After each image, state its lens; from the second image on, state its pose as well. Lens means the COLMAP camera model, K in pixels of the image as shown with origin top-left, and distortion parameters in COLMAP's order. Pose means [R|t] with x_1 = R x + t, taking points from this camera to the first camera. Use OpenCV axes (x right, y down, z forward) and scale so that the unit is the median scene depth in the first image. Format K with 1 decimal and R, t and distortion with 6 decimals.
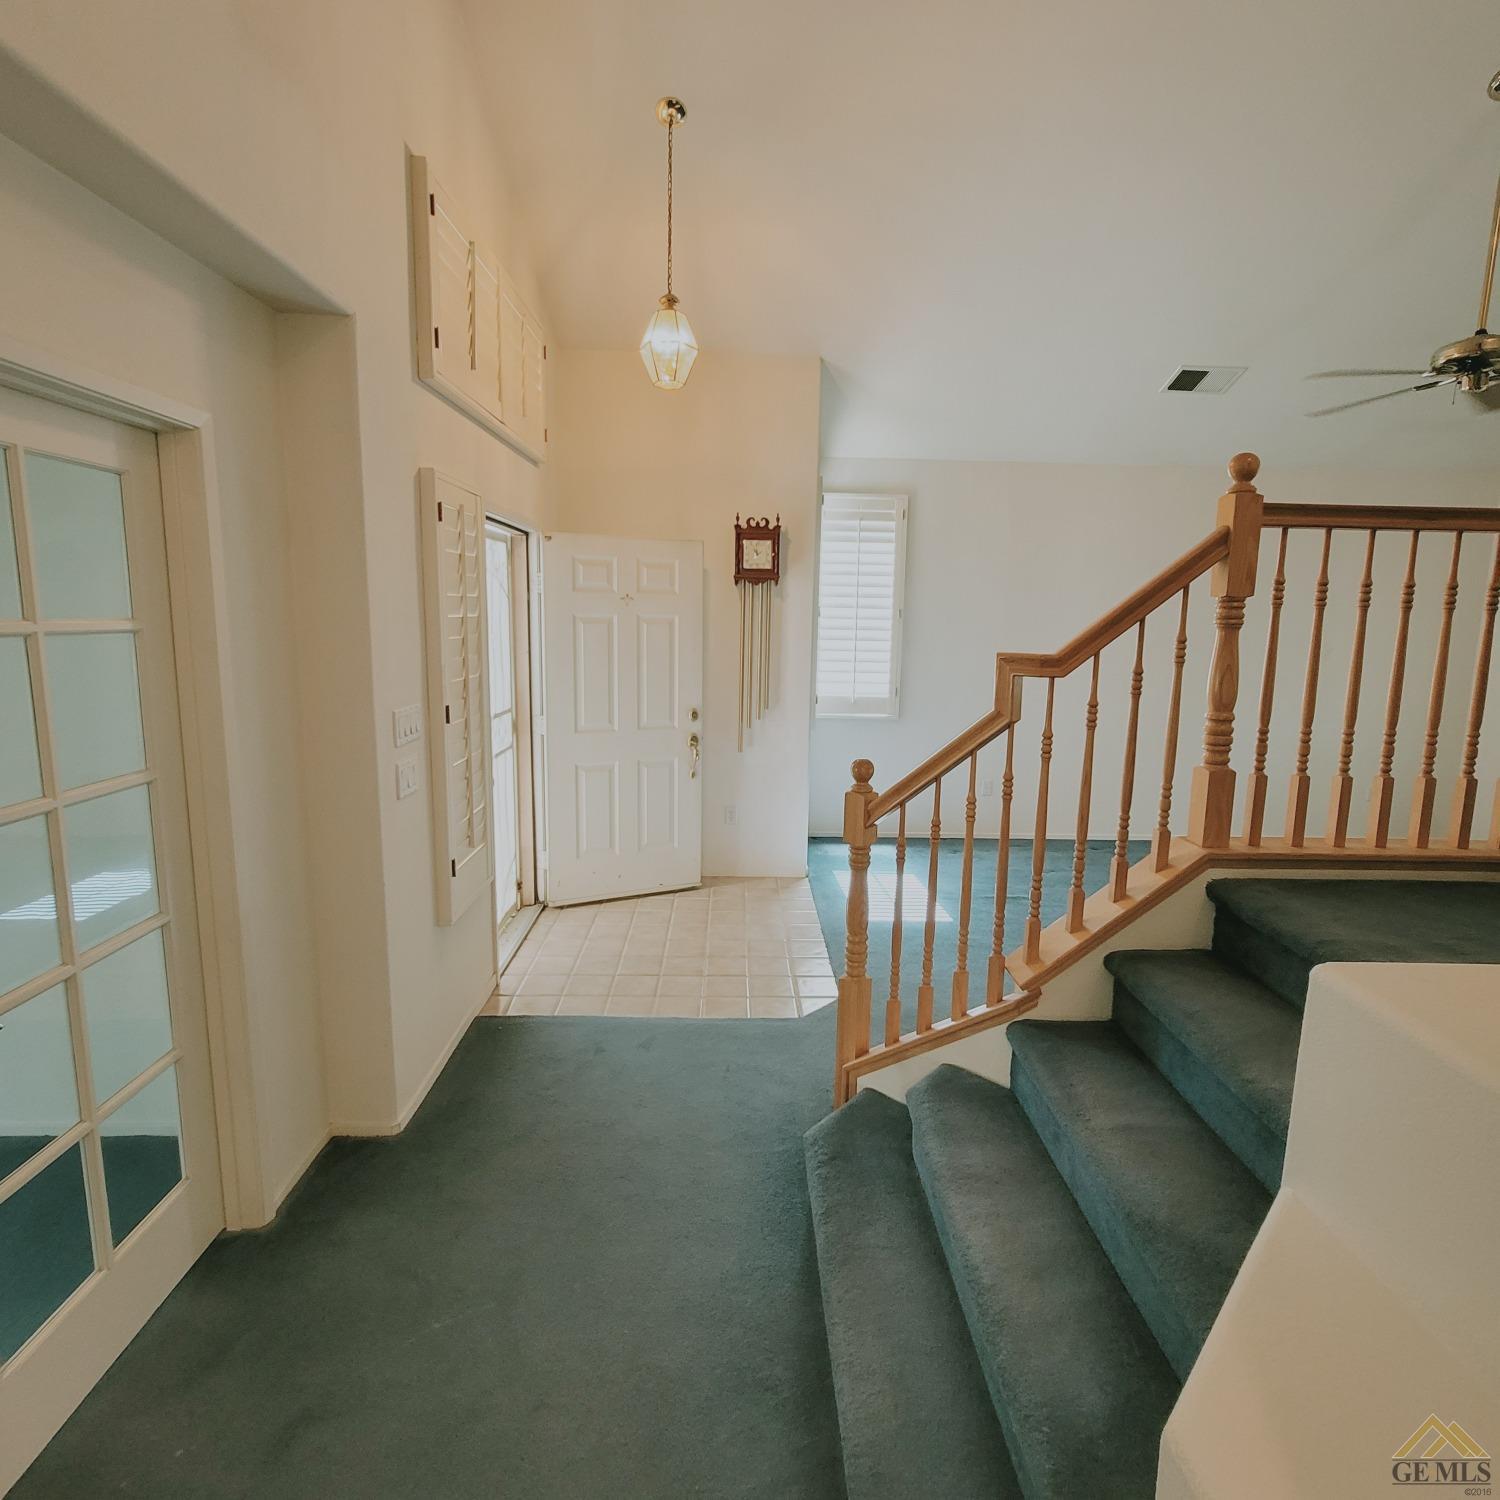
lens RADIAL K [[816.8, 0, 754.4], [0, 816.8, 728.3], [0, 0, 1]] dist [-0.014042, 0.002950]
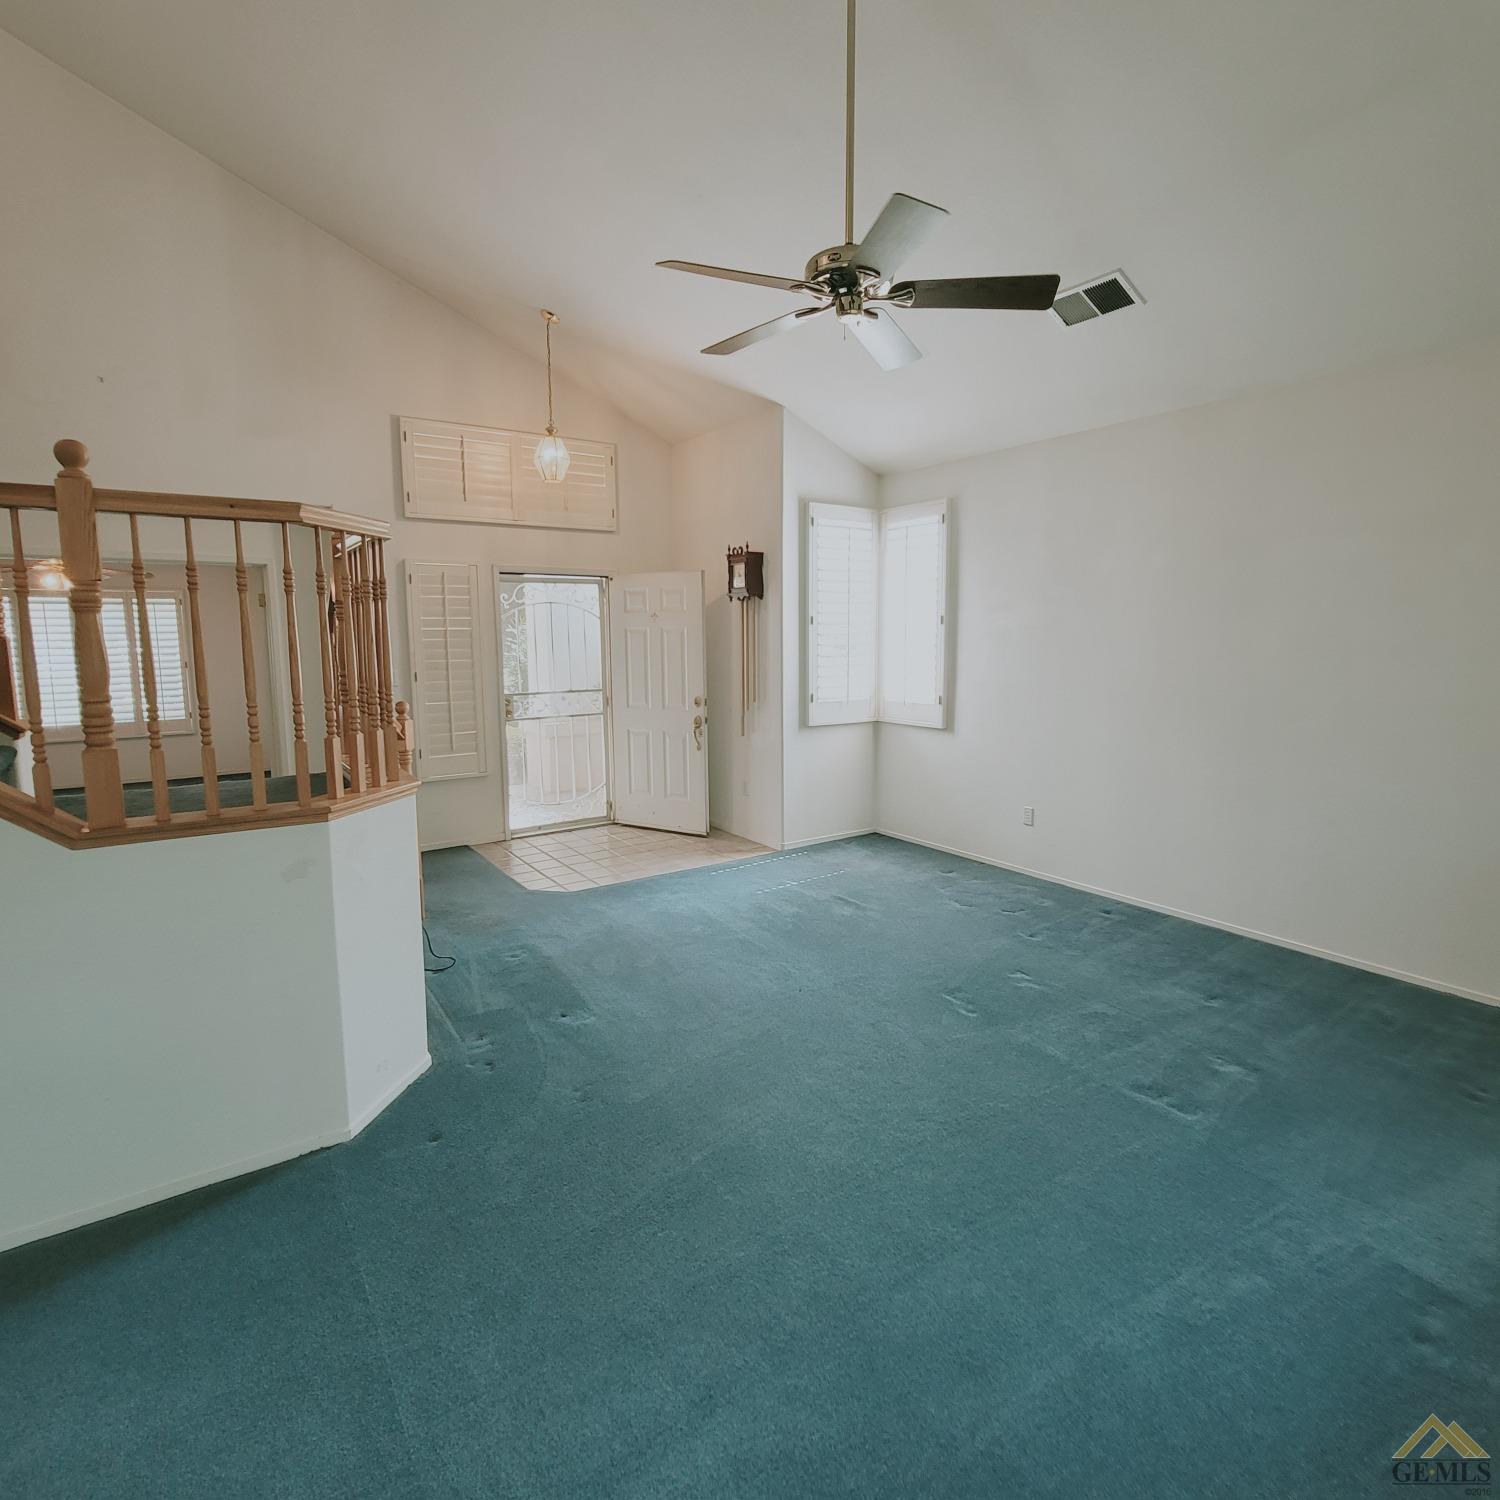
lens RADIAL K [[816.8, 0, 754.4], [0, 816.8, 728.3], [0, 0, 1]] dist [-0.014042, 0.002950]
pose [[0.558010, 0.076377, -0.826312, 1.099488], [-0.098344, 0.994825, 0.025541, -0.017832], [0.823986, 0.067011, 0.562633, 0.347616]]
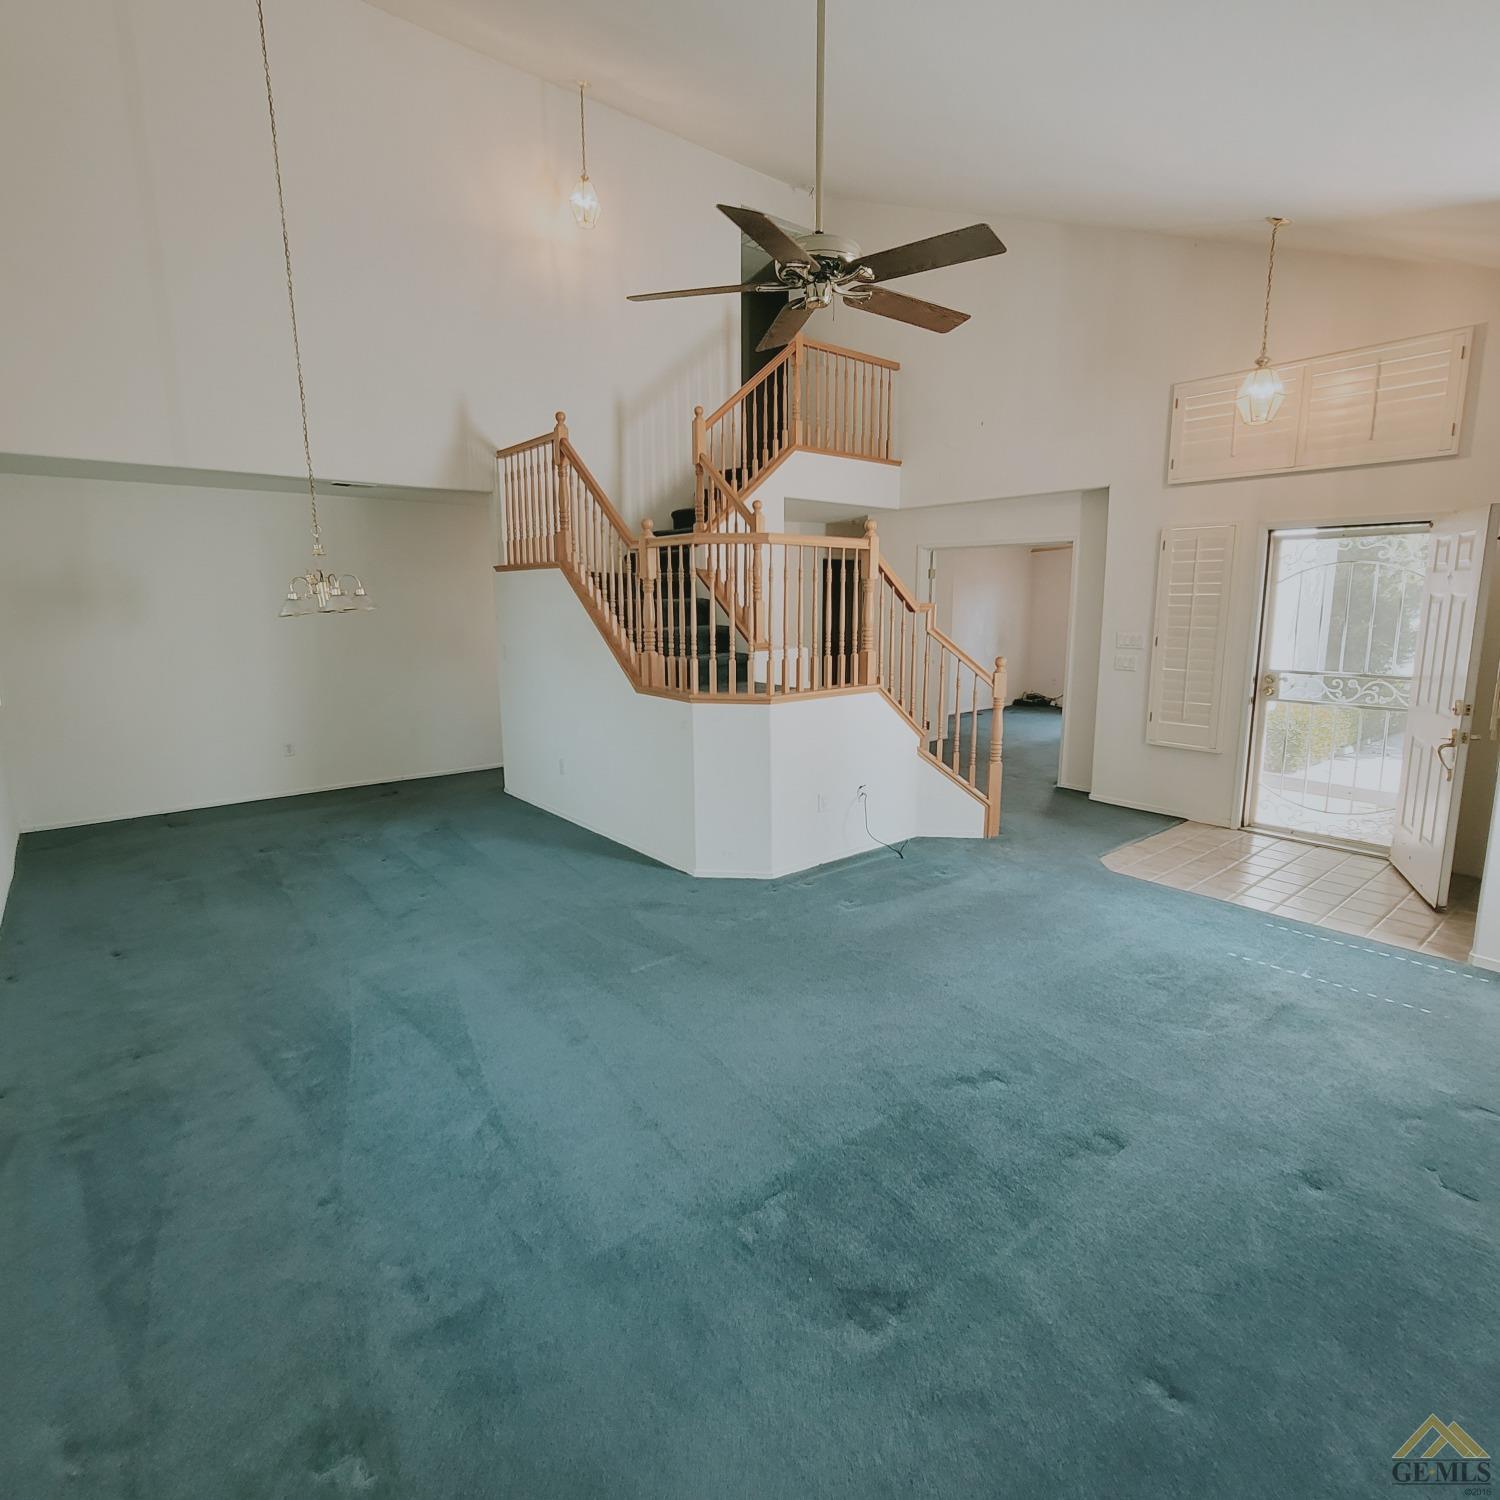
lens RADIAL K [[816.8, 0, 754.4], [0, 816.8, 728.3], [0, 0, 1]] dist [-0.014042, 0.002950]
pose [[-0.782912, 0.084676, -0.616343, 1.070301], [-0.096446, 0.962198, 0.254701, -0.147620], [0.614612, 0.258852, -0.745150, 1.221925]]
